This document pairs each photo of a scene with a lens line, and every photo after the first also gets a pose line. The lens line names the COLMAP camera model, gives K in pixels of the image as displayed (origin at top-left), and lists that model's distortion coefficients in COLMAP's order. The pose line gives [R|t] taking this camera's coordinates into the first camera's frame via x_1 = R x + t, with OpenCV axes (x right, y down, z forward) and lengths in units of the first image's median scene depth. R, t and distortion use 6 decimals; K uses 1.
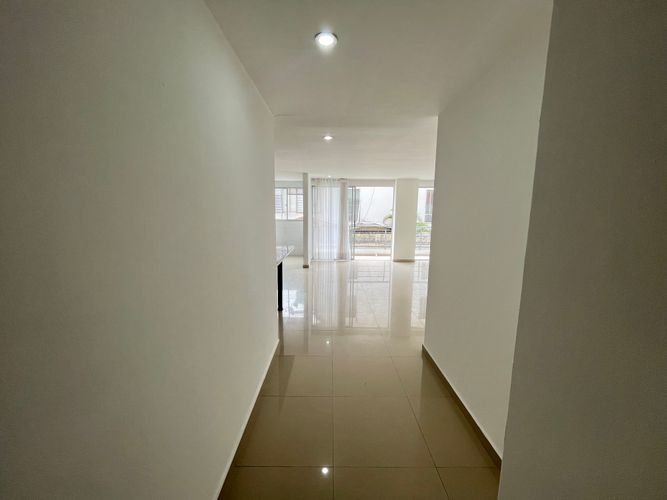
lens RADIAL K [[270.6, 0, 333.7], [0, 270.6, 248.1], [0, 0, 1]] dist [0.000923, -0.000339]
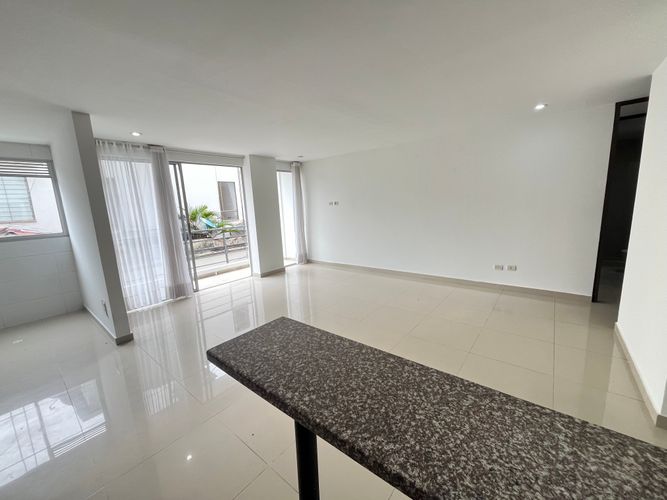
lens RADIAL K [[270.6, 0, 329.3], [0, 270.6, 249.5], [0, 0, 1]] dist [0.000923, -0.000339]
pose [[0.638478, -0.171551, 0.750277, -0.161562], [0.167294, 0.982468, 0.082276, -0.043531], [-0.751238, 0.072986, 0.655984, 0.385793]]
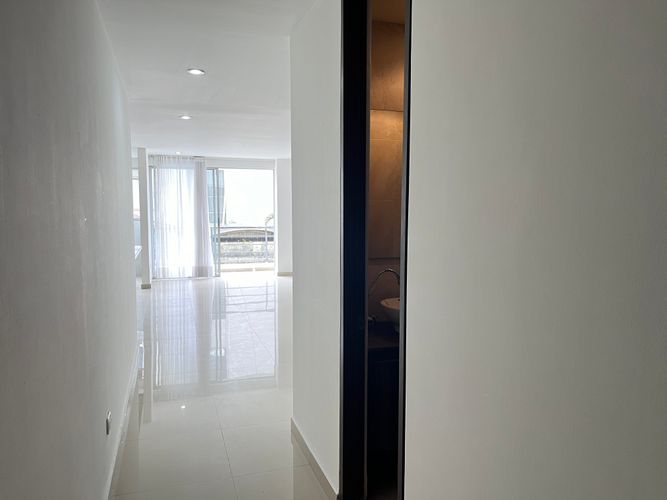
lens RADIAL K [[483.7, 0, 335.0], [0, 483.7, 250.7], [0, 0, 1]] dist [0.005771, 0.000031]
pose [[0.952171, -0.032801, 0.303801, -0.014638], [0.051377, 0.997253, -0.053353, 0.055951], [-0.301217, 0.066410, 0.951240, -0.223559]]
